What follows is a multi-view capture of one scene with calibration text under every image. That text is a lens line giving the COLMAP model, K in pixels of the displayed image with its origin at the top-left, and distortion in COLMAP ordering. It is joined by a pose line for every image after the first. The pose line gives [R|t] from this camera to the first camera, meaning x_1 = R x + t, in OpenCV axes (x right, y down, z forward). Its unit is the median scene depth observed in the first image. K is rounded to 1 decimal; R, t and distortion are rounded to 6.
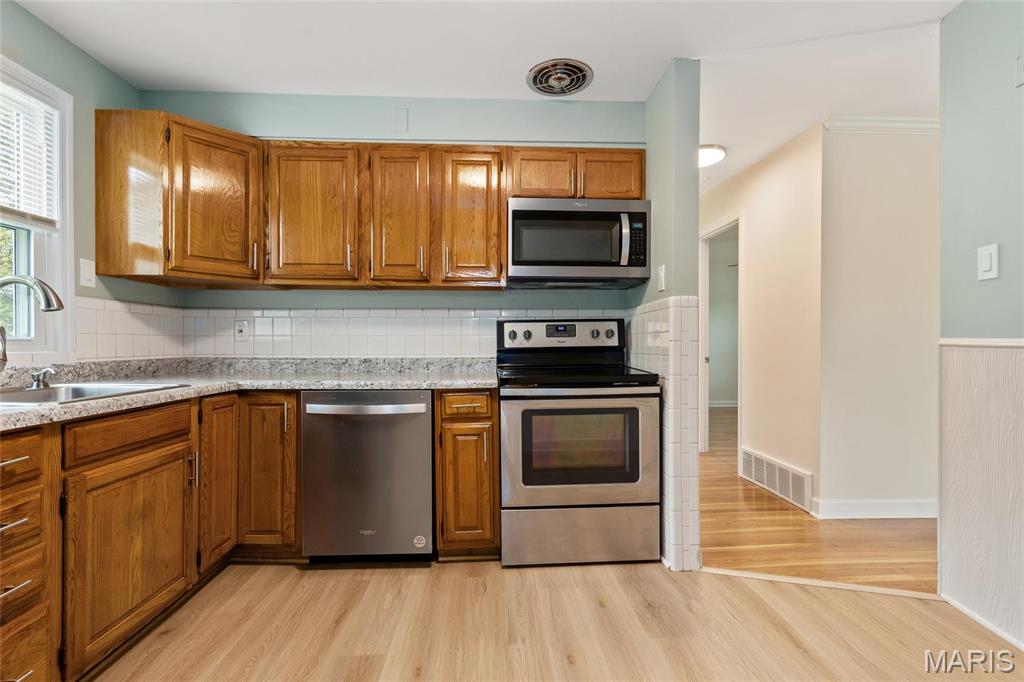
lens RADIAL K [[471.0, 0, 513.9], [0, 471.0, 345.3], [0, 0, 1]] dist [-0.000141, -0.000038]
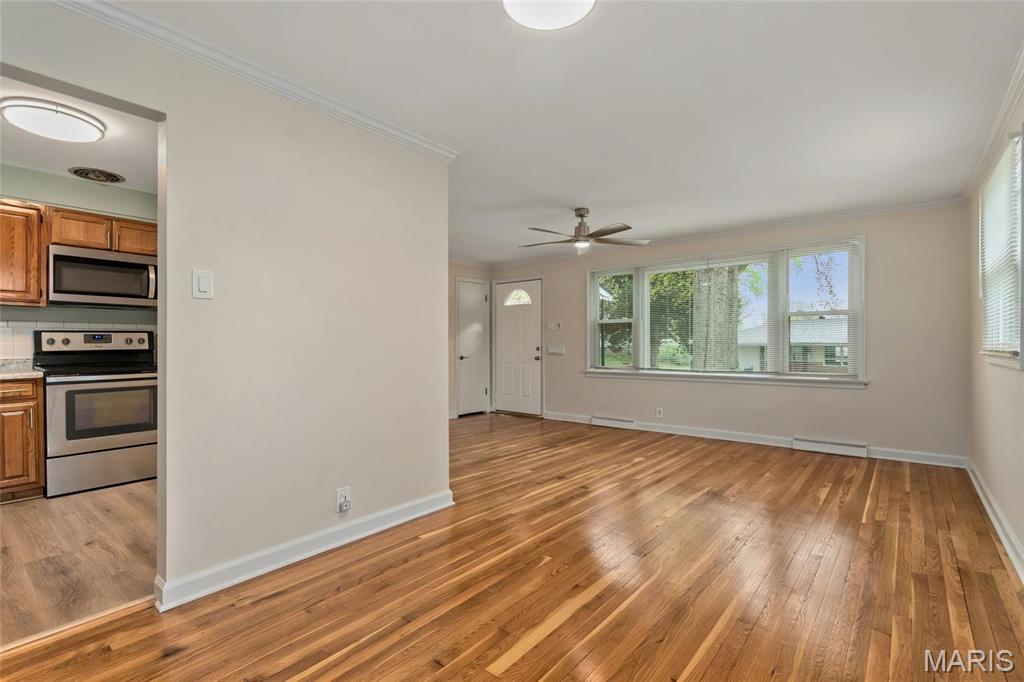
lens RADIAL K [[471.0, 0, 513.9], [0, 471.0, 345.3], [0, 0, 1]] dist [-0.000141, -0.000038]
pose [[0.669550, -0.000447, 0.742767, -0.141216], [0.007097, 0.999958, -0.005795, 0.007529], [-0.742733, 0.009152, 0.669525, -1.081000]]
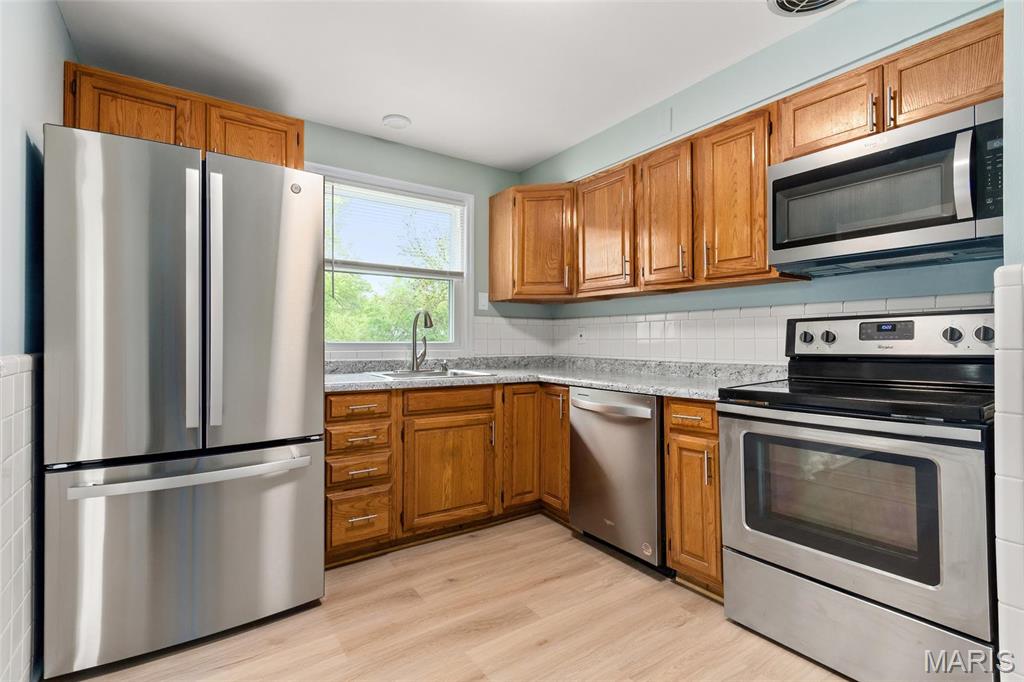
lens RADIAL K [[475.0, 0, 511.8], [0, 475.0, 337.3], [0, 0, 1]] dist [0.000558, 0.000377]
pose [[0.523020, -0.005895, -0.852300, 0.490541], [-0.005915, 0.999927, -0.010546, -0.013815], [0.852300, 0.010557, 0.522947, 0.228828]]
